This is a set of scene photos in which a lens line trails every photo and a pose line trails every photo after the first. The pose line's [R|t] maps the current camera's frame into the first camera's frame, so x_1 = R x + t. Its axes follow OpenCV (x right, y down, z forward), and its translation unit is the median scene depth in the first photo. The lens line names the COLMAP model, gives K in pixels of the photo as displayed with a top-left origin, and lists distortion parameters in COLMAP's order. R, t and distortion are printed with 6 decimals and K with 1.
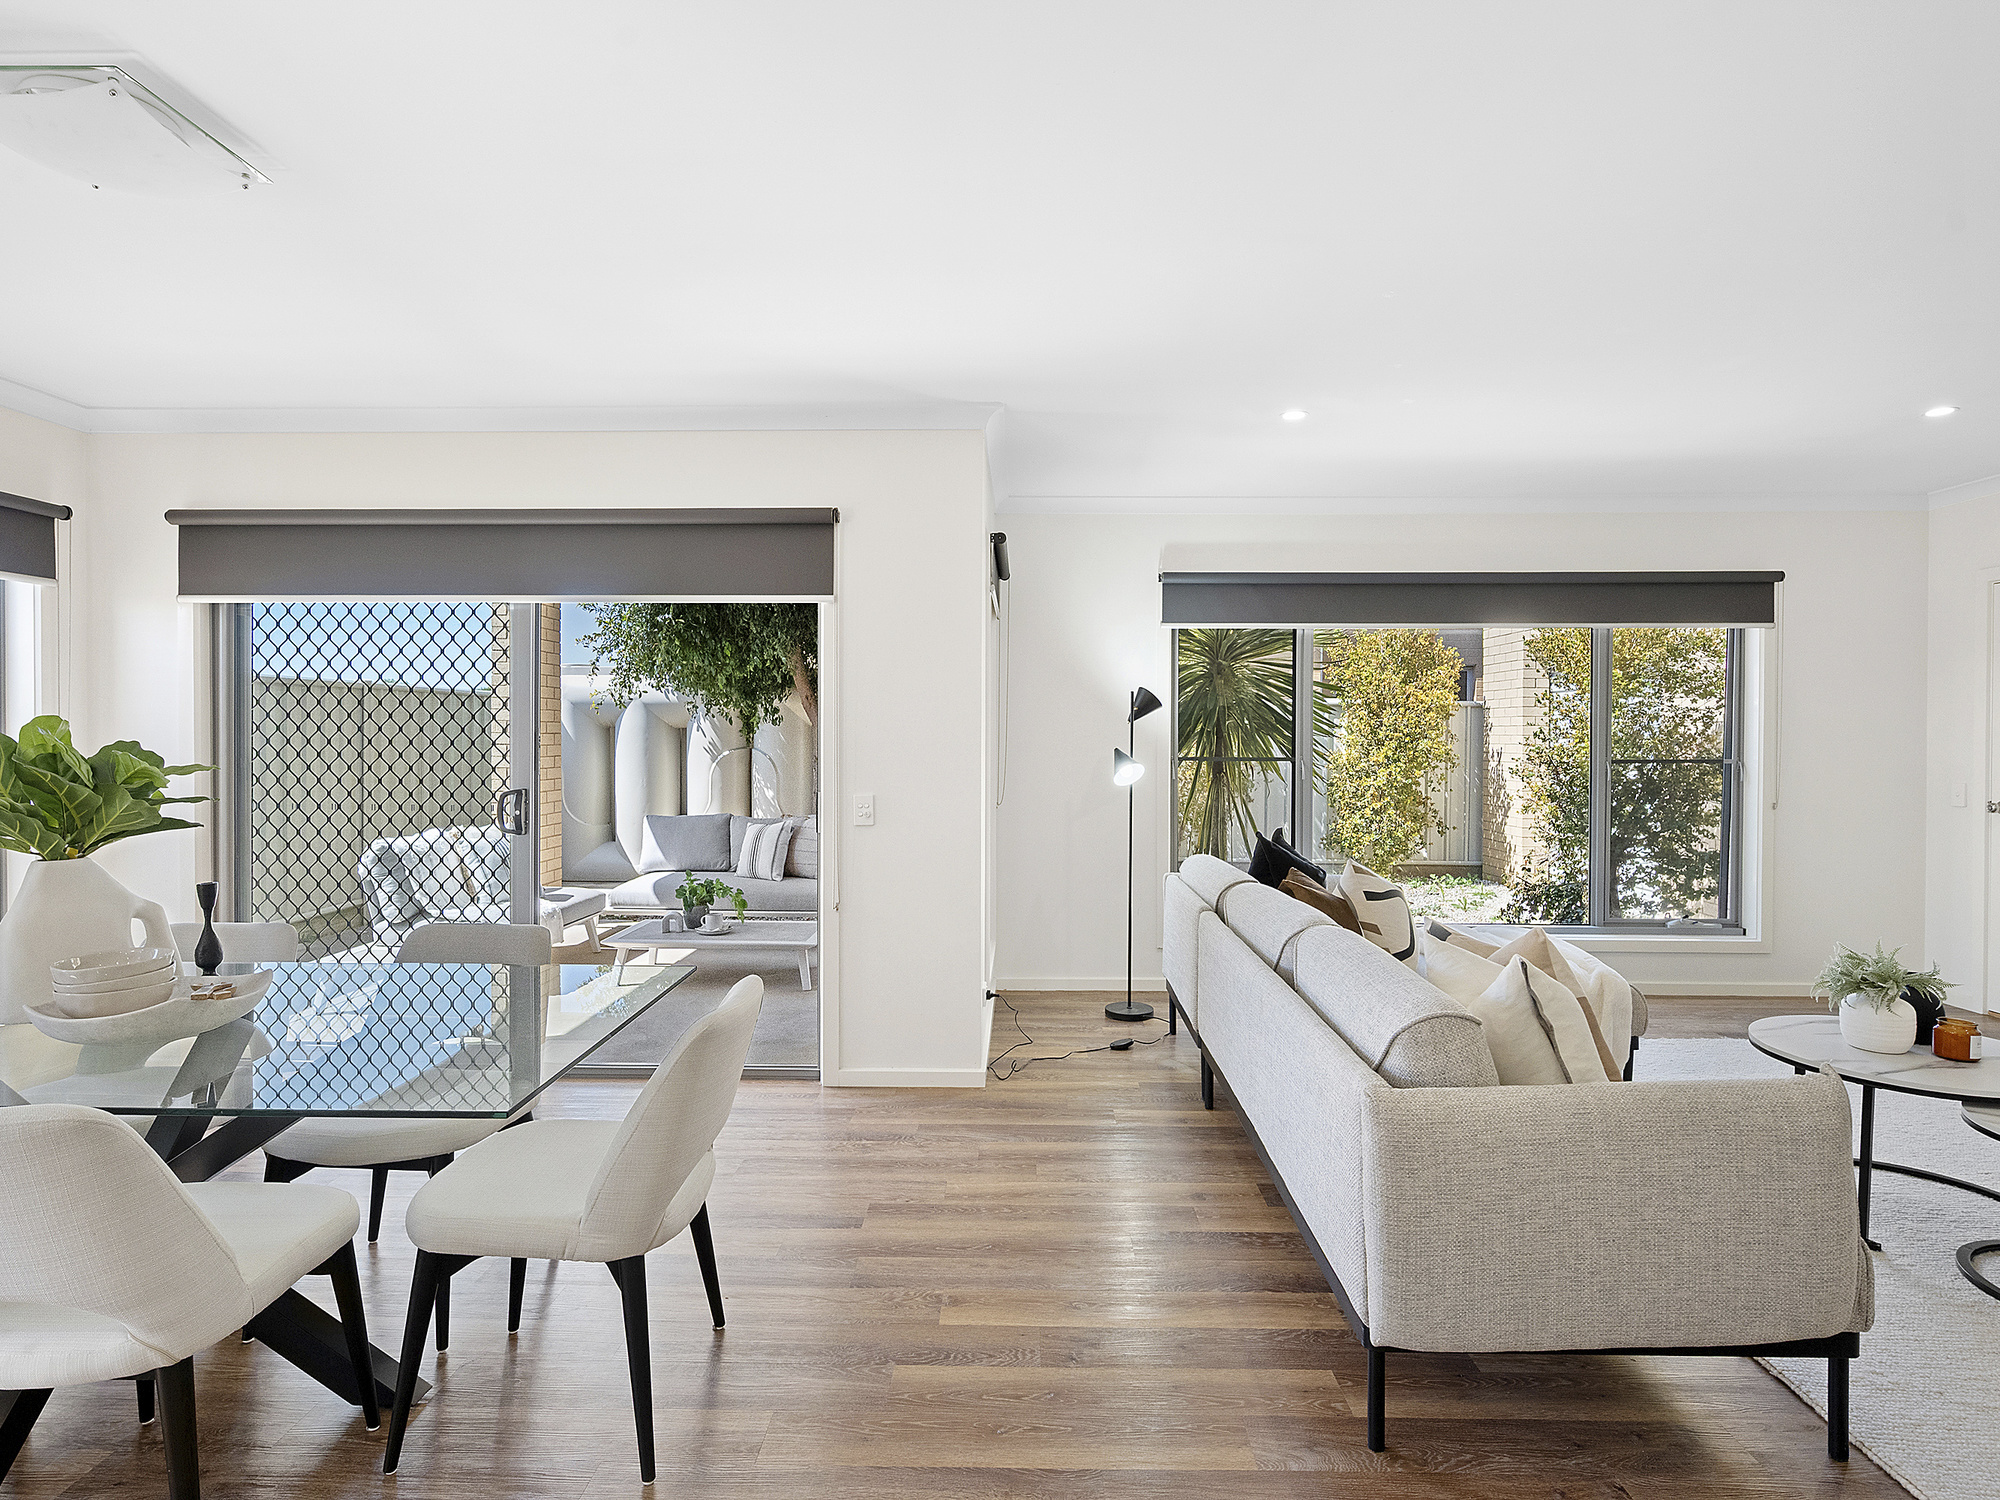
lens RADIAL K [[1007.4, 0, 992.8], [0, 1007.4, 751.2], [0, 0, 1]] dist [-0.009952, -0.000096]
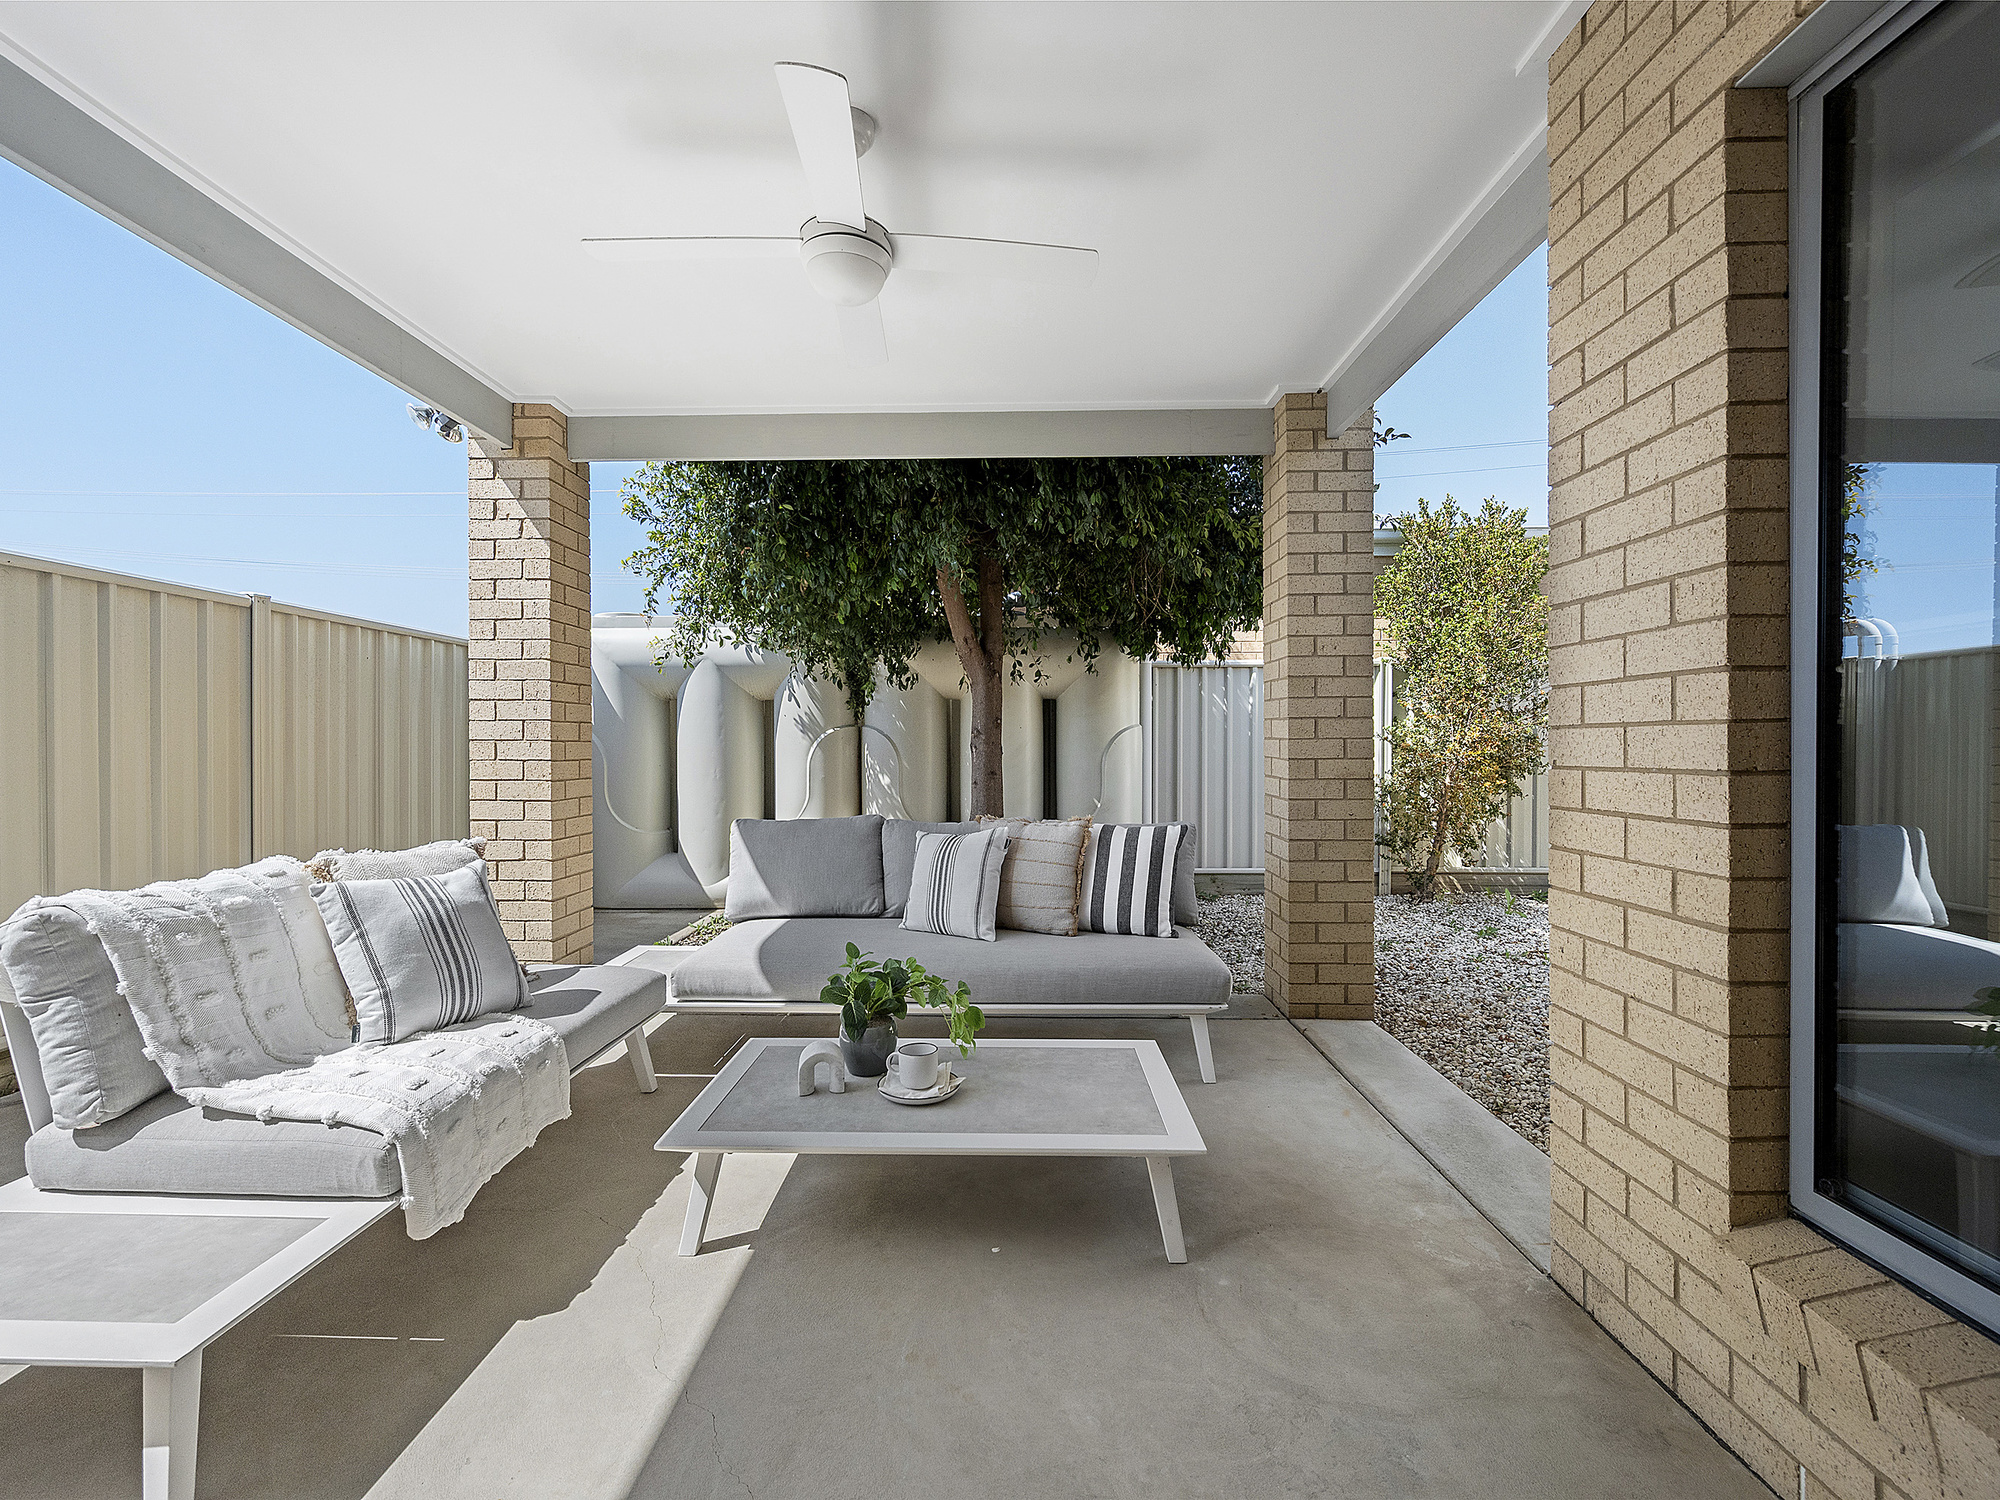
lens RADIAL K [[869.9, 0, 993.5], [0, 869.9, 741.8], [0, 0, 1]] dist [-0.004776, -0.000448]
pose [[0.999958, -0.007971, -0.004475, -0.163116], [0.007880, 0.999770, -0.019960, 0.025535], [0.004633, 0.019924, 0.999791, 0.420235]]
